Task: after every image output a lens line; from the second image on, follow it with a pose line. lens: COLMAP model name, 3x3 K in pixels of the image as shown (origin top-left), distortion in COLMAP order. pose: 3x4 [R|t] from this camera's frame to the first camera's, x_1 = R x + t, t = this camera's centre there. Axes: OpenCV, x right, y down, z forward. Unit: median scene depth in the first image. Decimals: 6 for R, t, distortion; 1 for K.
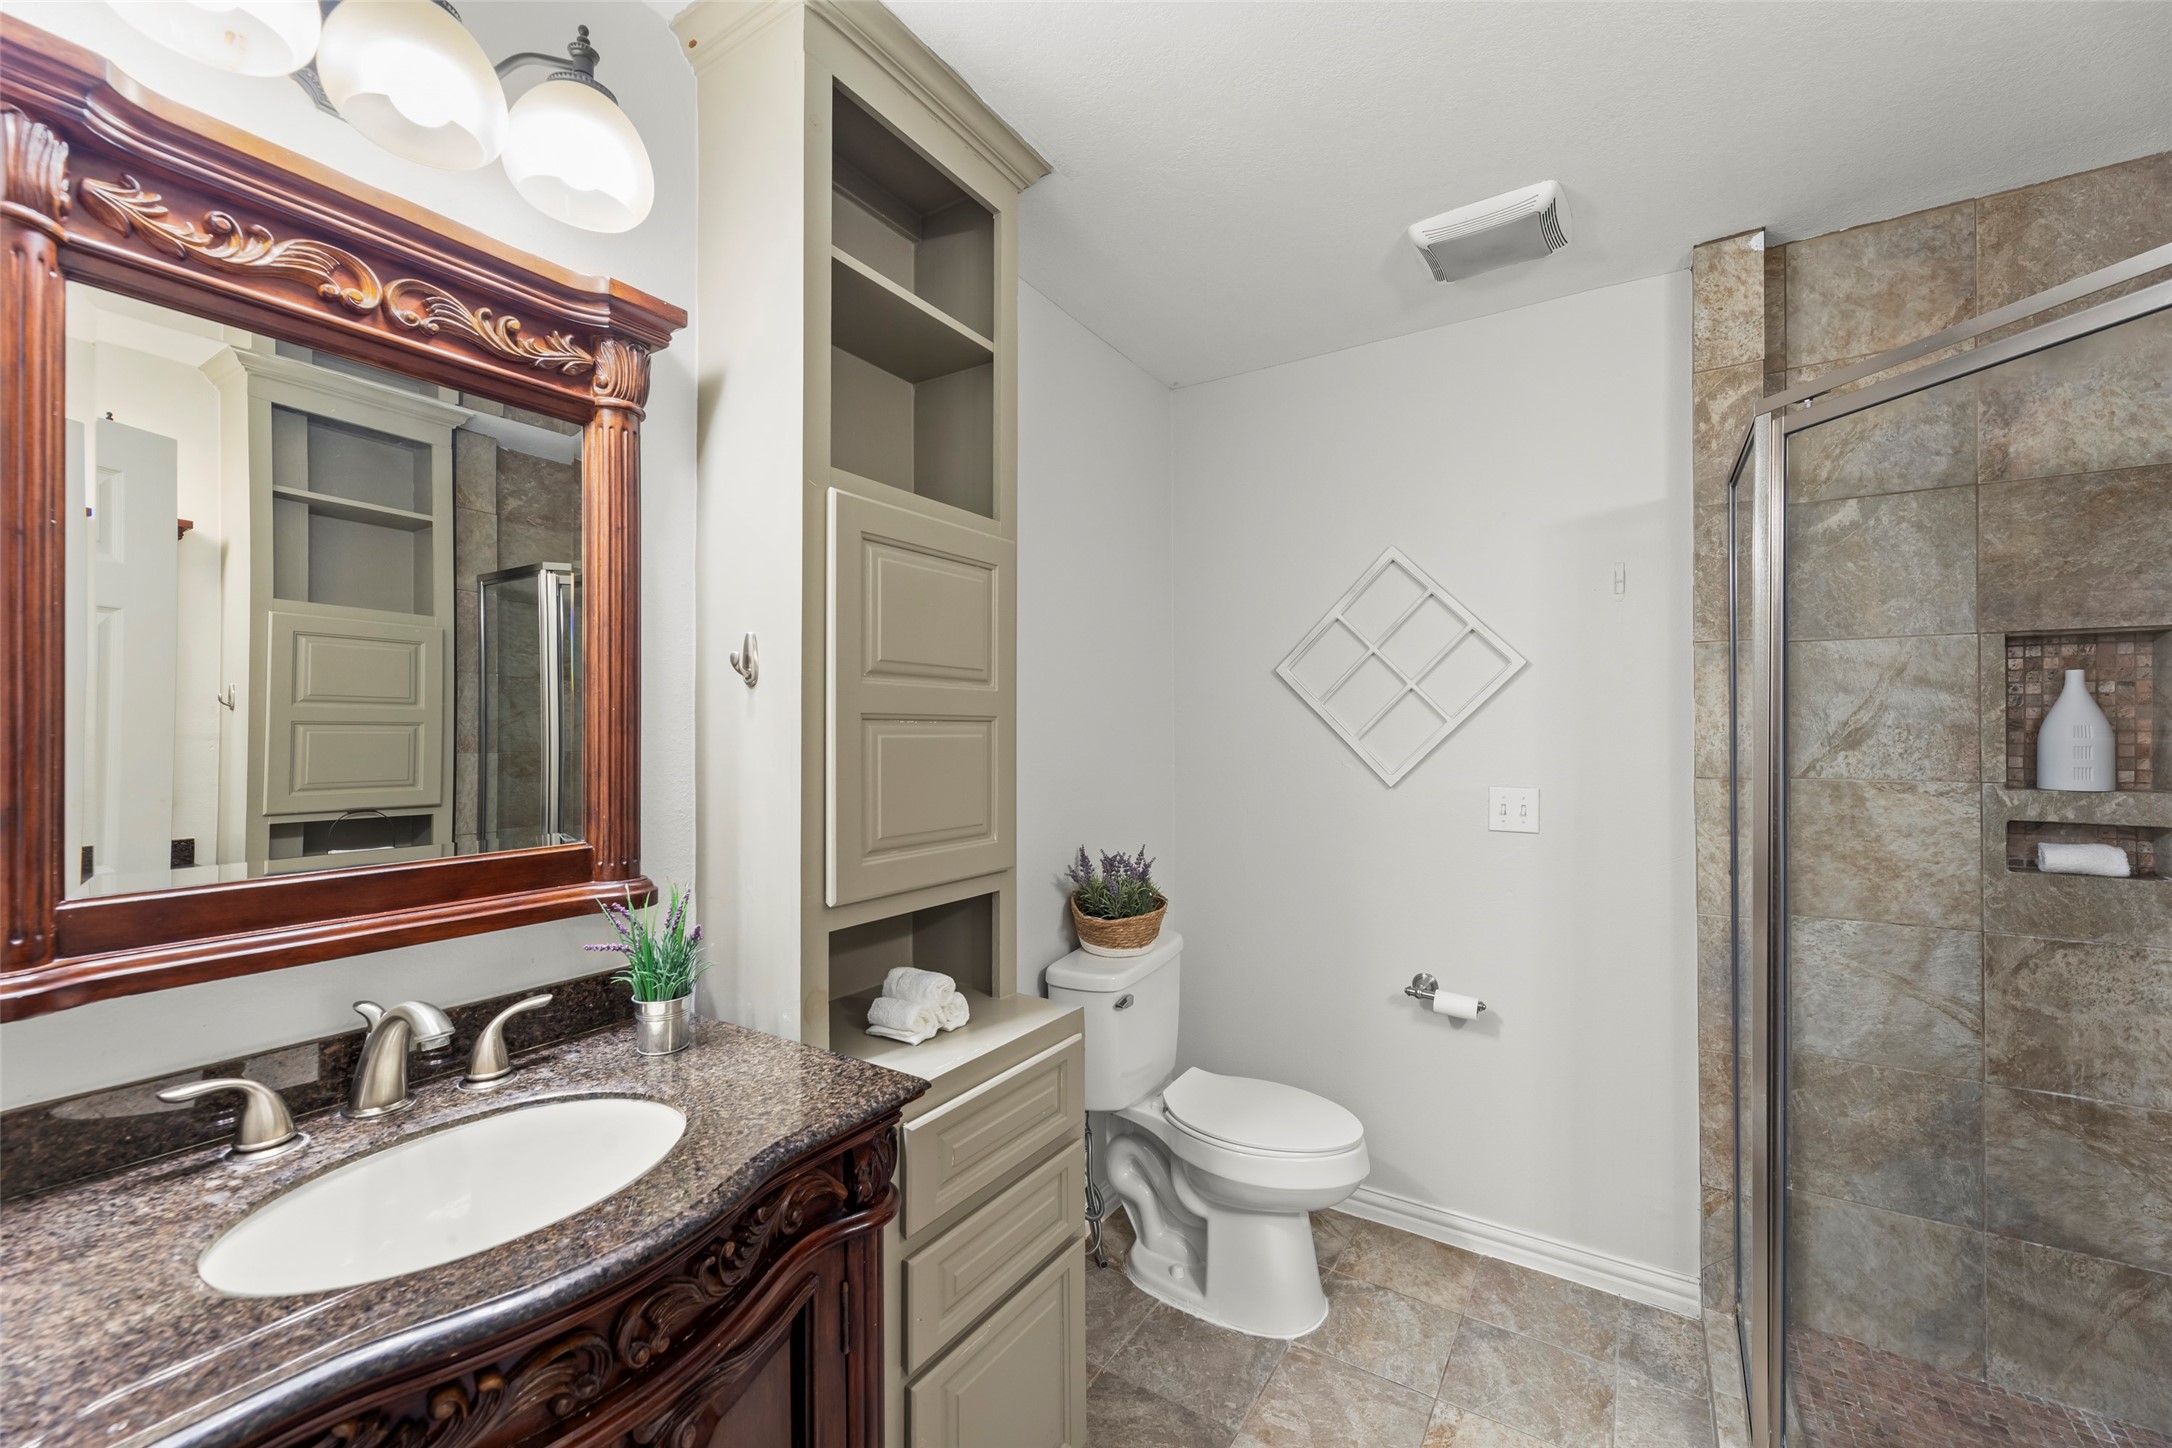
lens RADIAL K [[882.0, 0, 1081.9], [0, 882.0, 739.8], [0, 0, 1]] dist [0.000499, 0.000386]
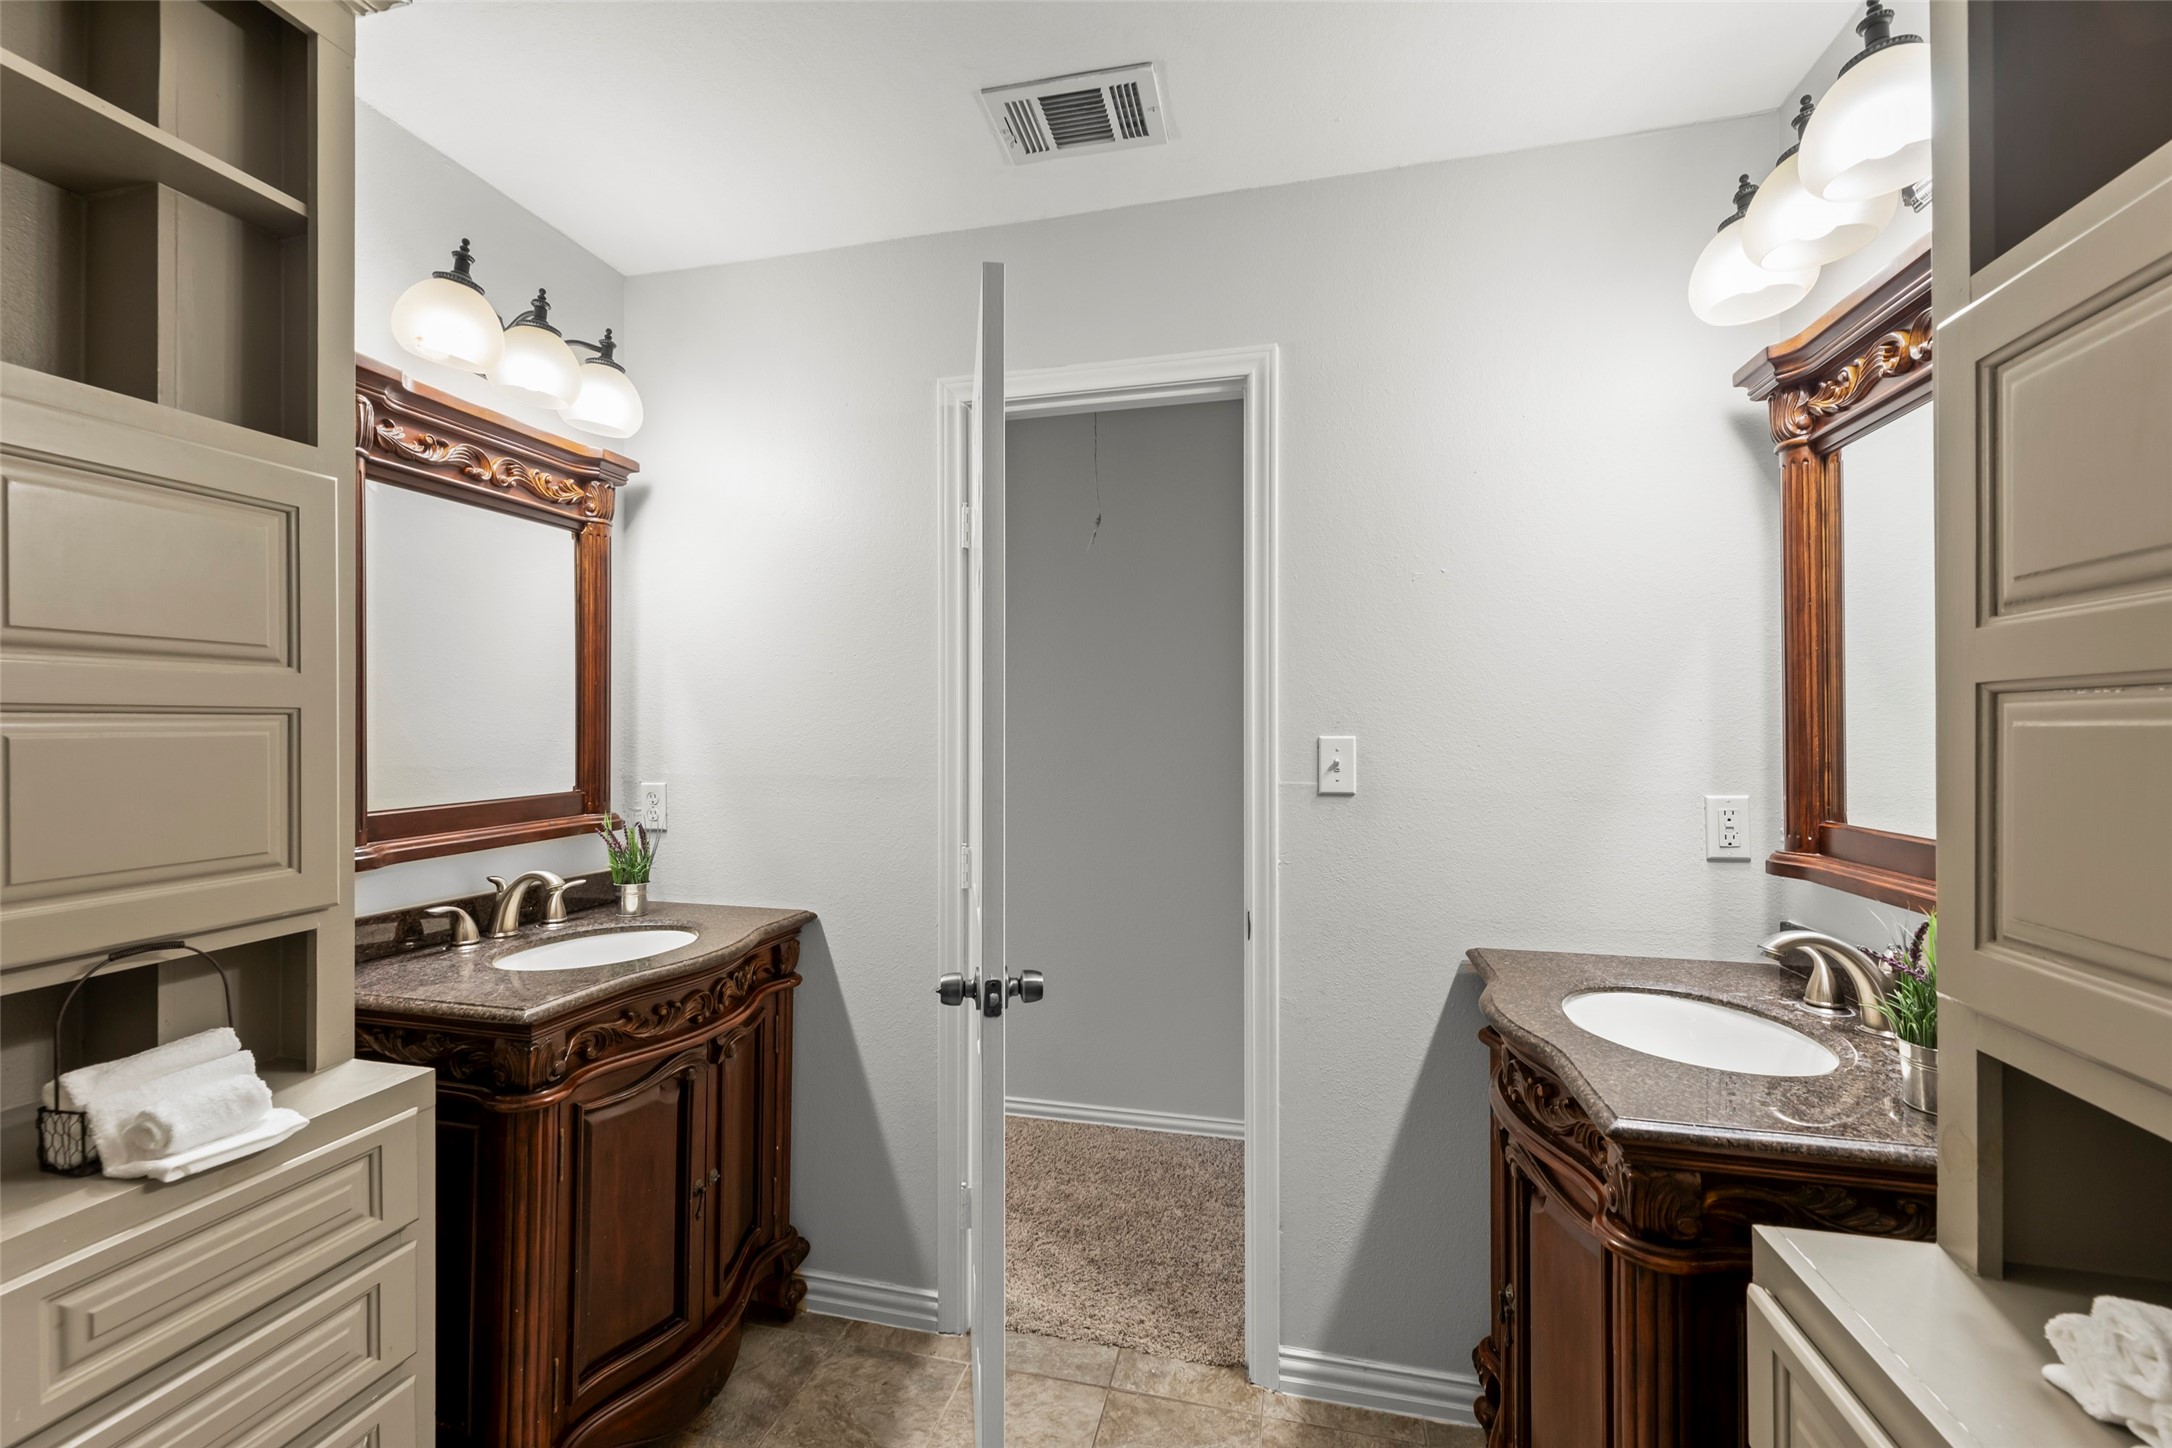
lens RADIAL K [[882.0, 0, 1088.0], [0, 882.0, 729.1], [0, 0, 1]] dist [0.000499, 0.000386]
pose [[0.944471, -0.006871, 0.328523, -0.269116], [0.010183, 0.999913, -0.008363, 0.031090], [-0.328437, 0.011244, 0.944459, -1.035033]]
